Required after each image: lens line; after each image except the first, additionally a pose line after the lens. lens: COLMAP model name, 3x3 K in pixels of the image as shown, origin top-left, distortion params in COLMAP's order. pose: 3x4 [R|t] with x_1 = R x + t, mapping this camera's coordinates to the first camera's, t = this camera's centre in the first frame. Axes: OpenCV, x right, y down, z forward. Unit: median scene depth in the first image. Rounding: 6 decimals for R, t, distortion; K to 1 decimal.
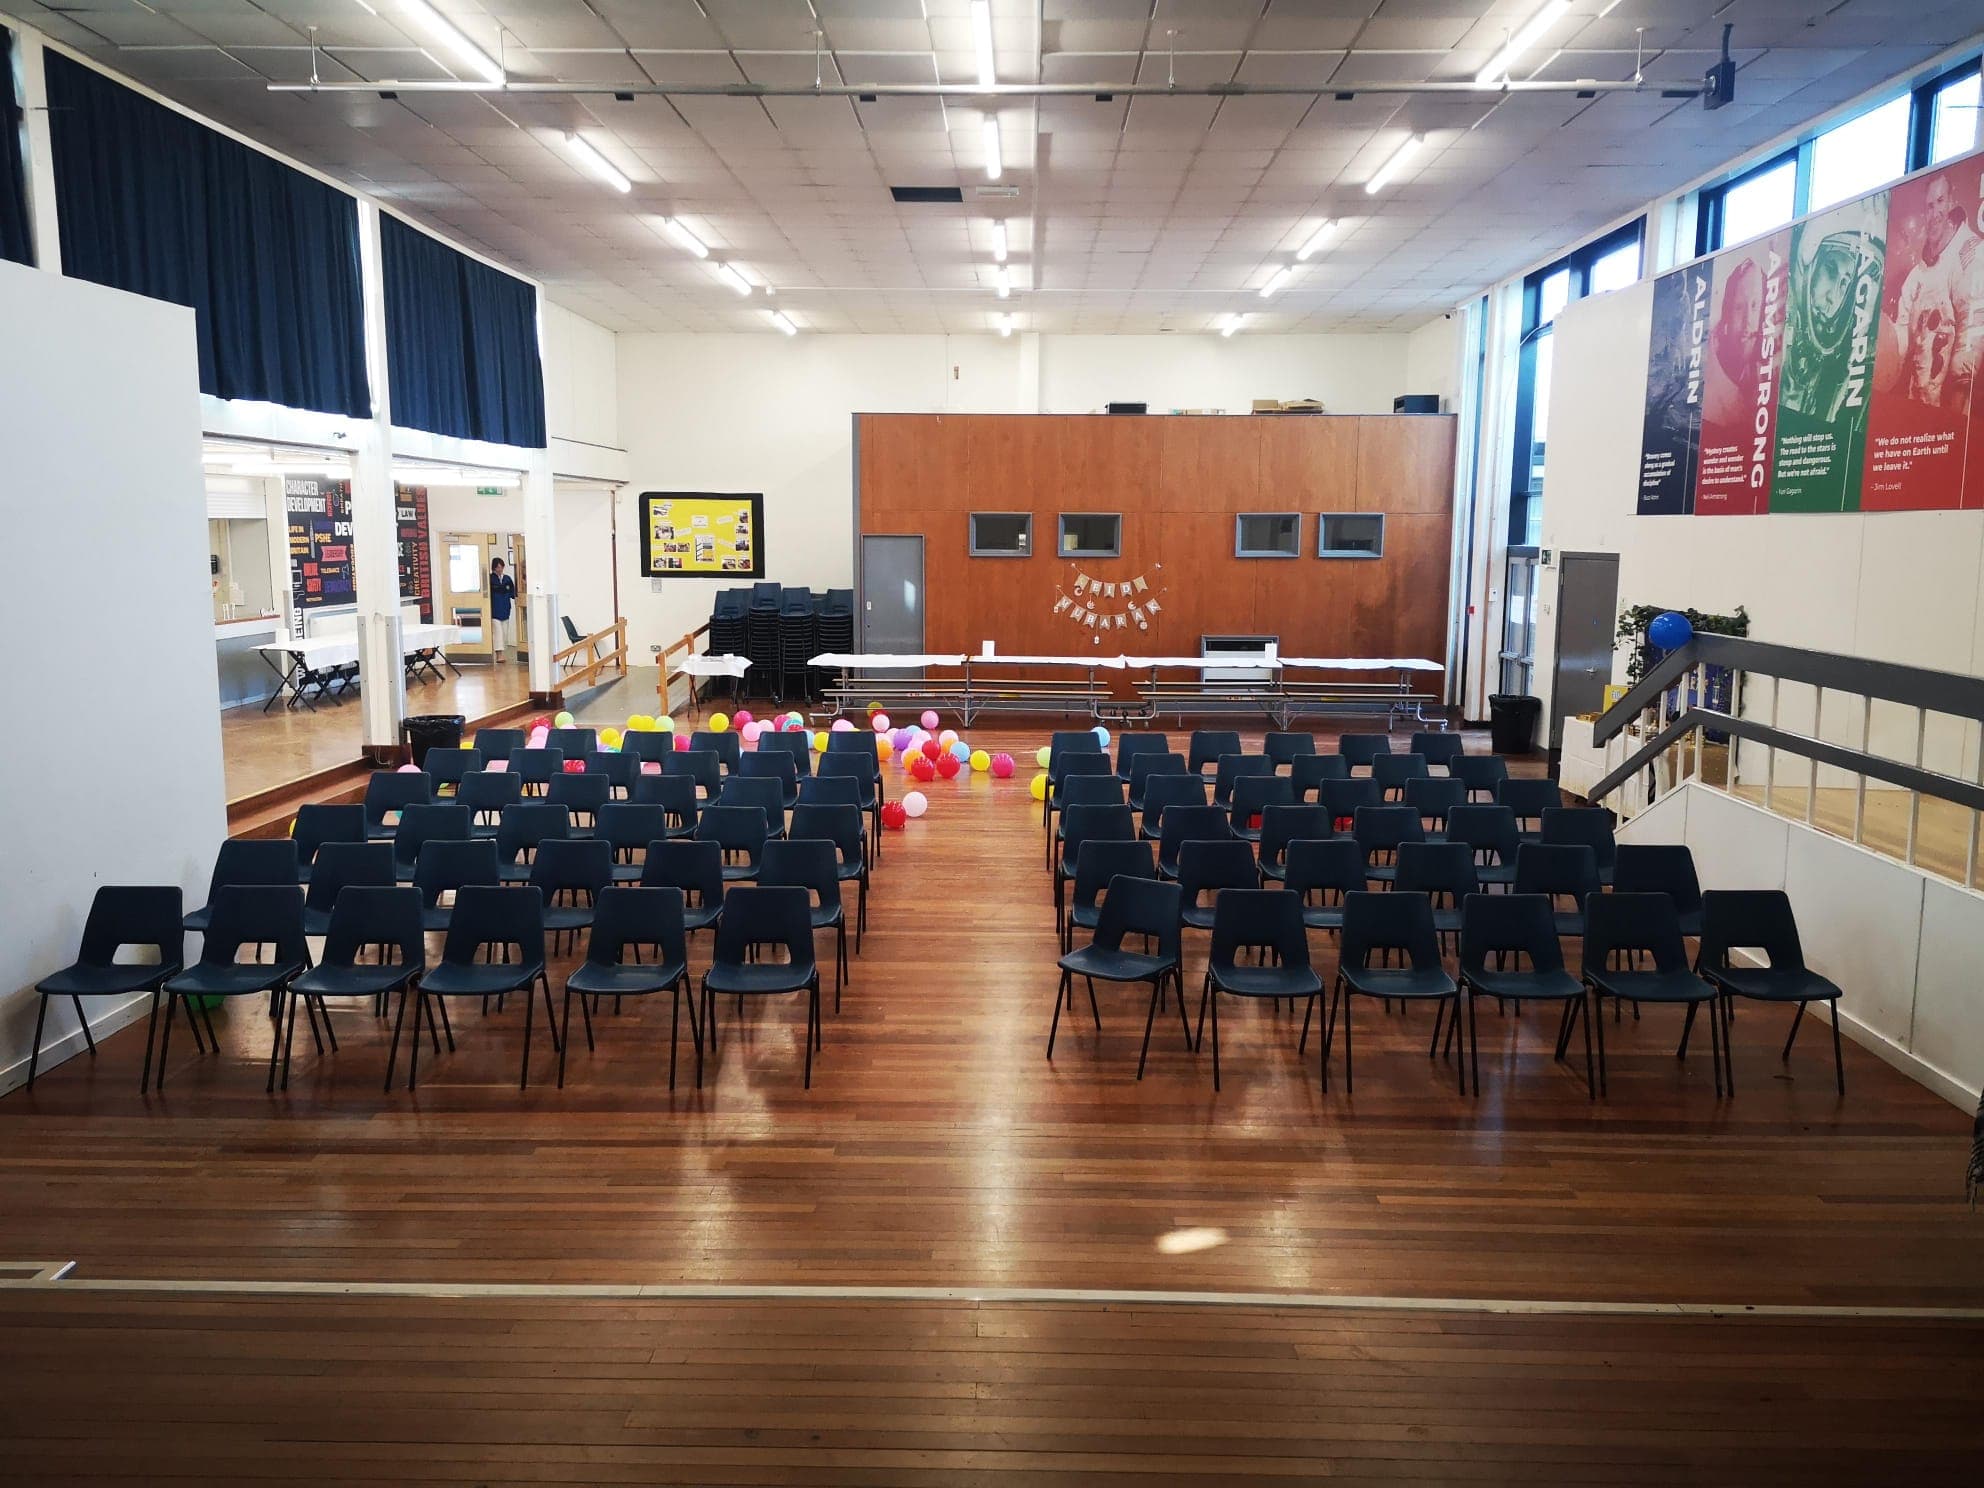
lens RADIAL K [[1543.5, 0, 993.1], [0, 1543.5, 746.0], [0, 0, 1]] dist [0.033628, -0.000719]
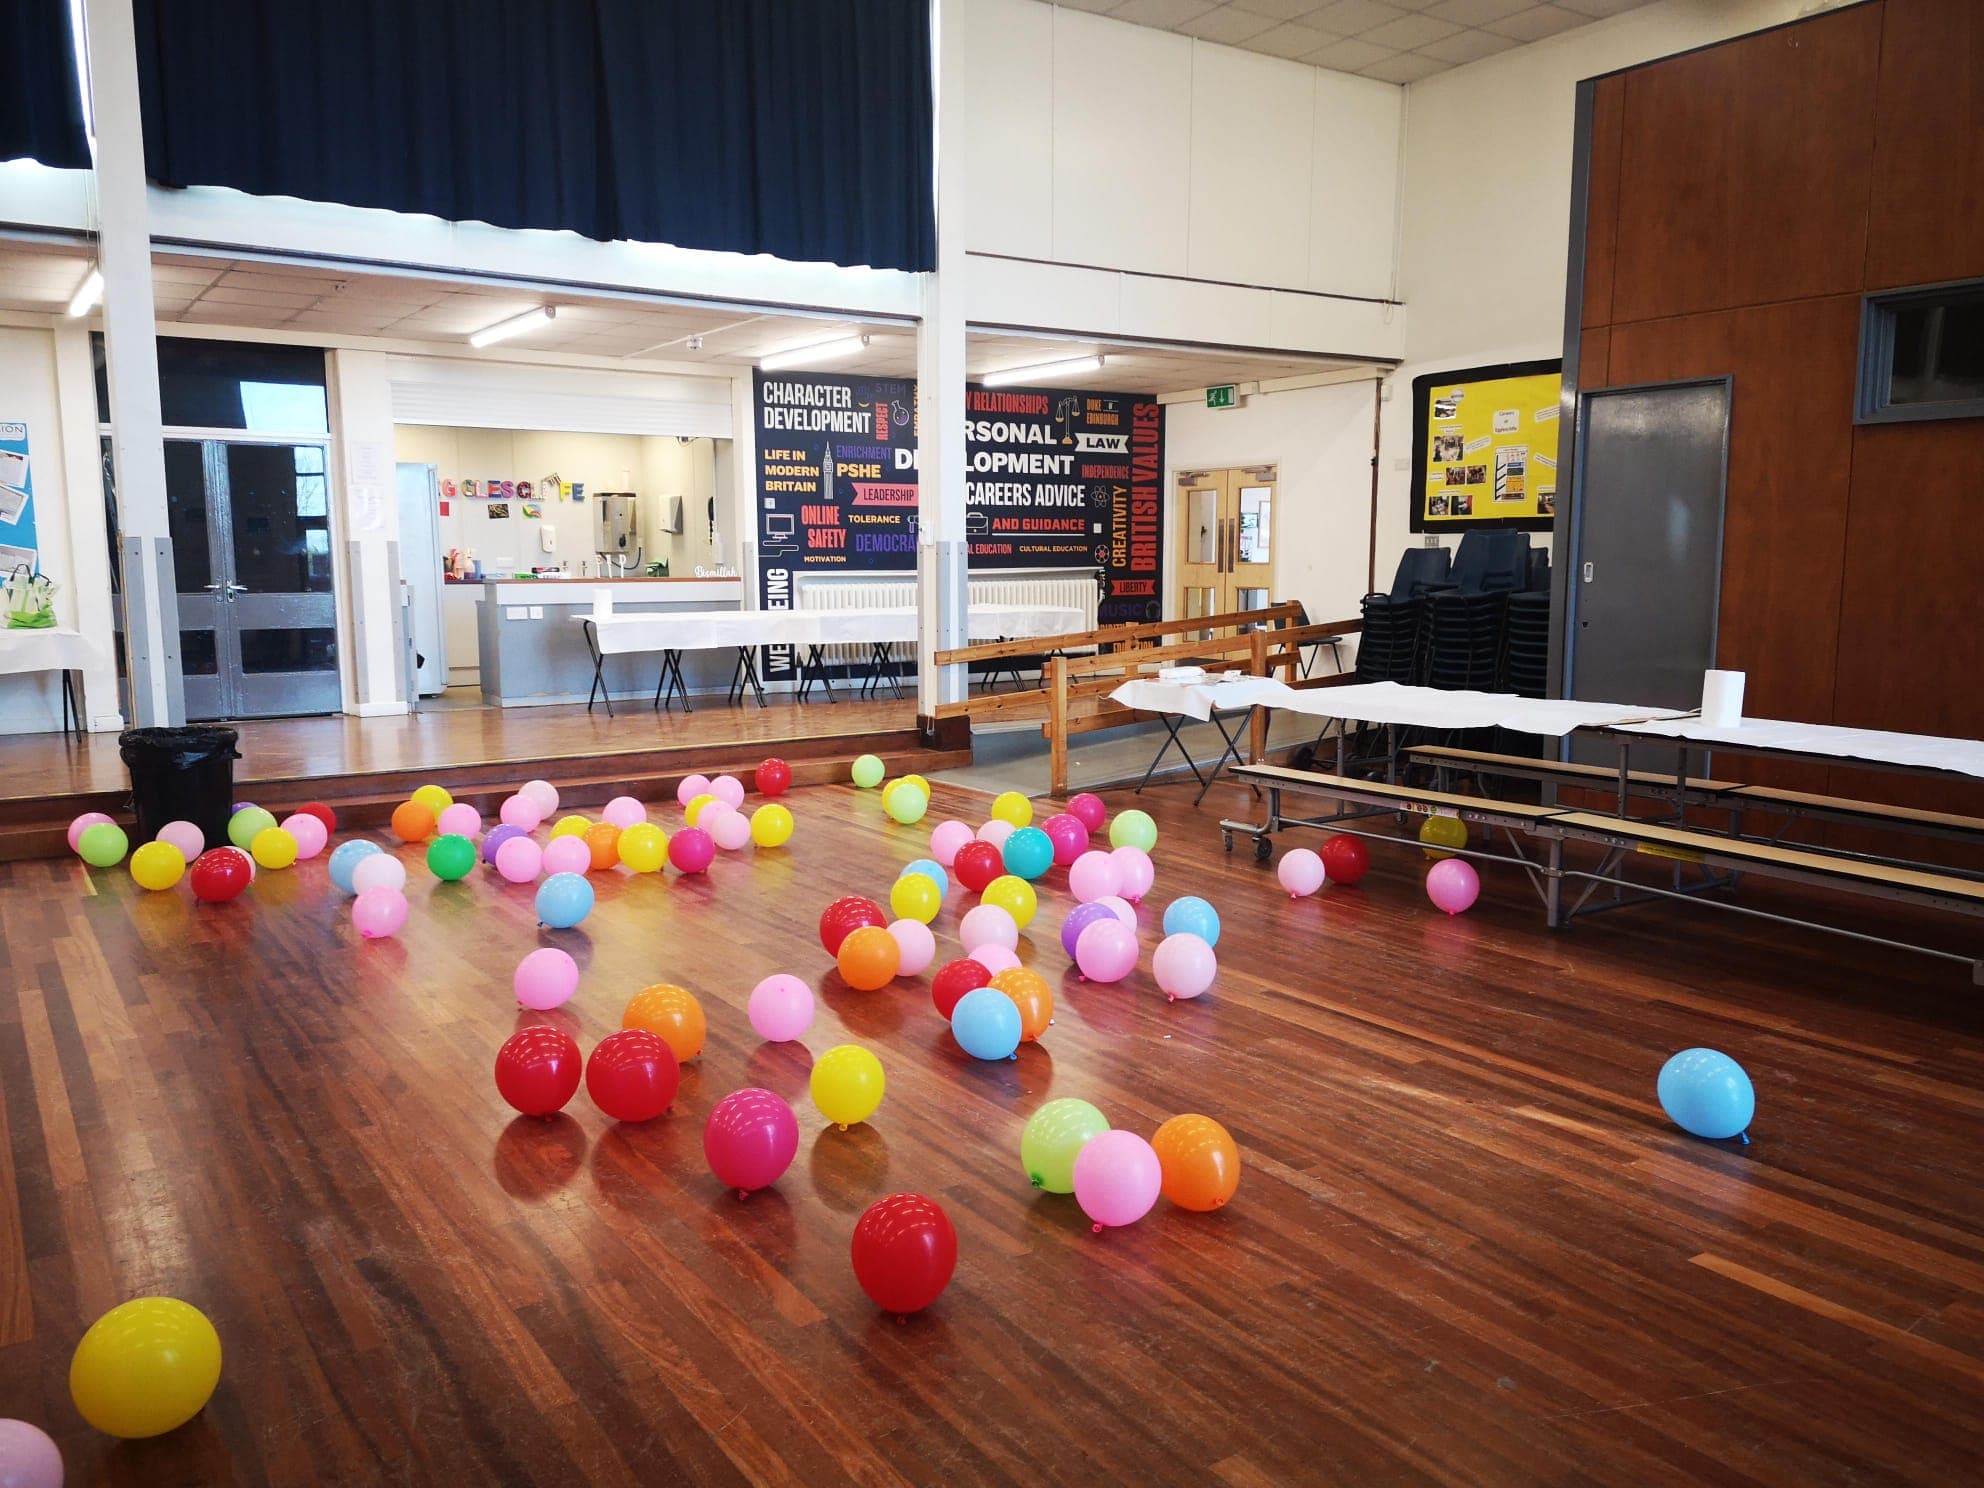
lens RADIAL K [[1543.5, 0, 989.2], [0, 1543.5, 754.4], [0, 0, 1]] dist [0.033628, -0.000719]
pose [[0.571918, 0.097556, -0.814489, 0.161113], [-0.107497, 0.993254, 0.043485, -0.045056], [0.813237, 0.062685, 0.578546, 0.648161]]
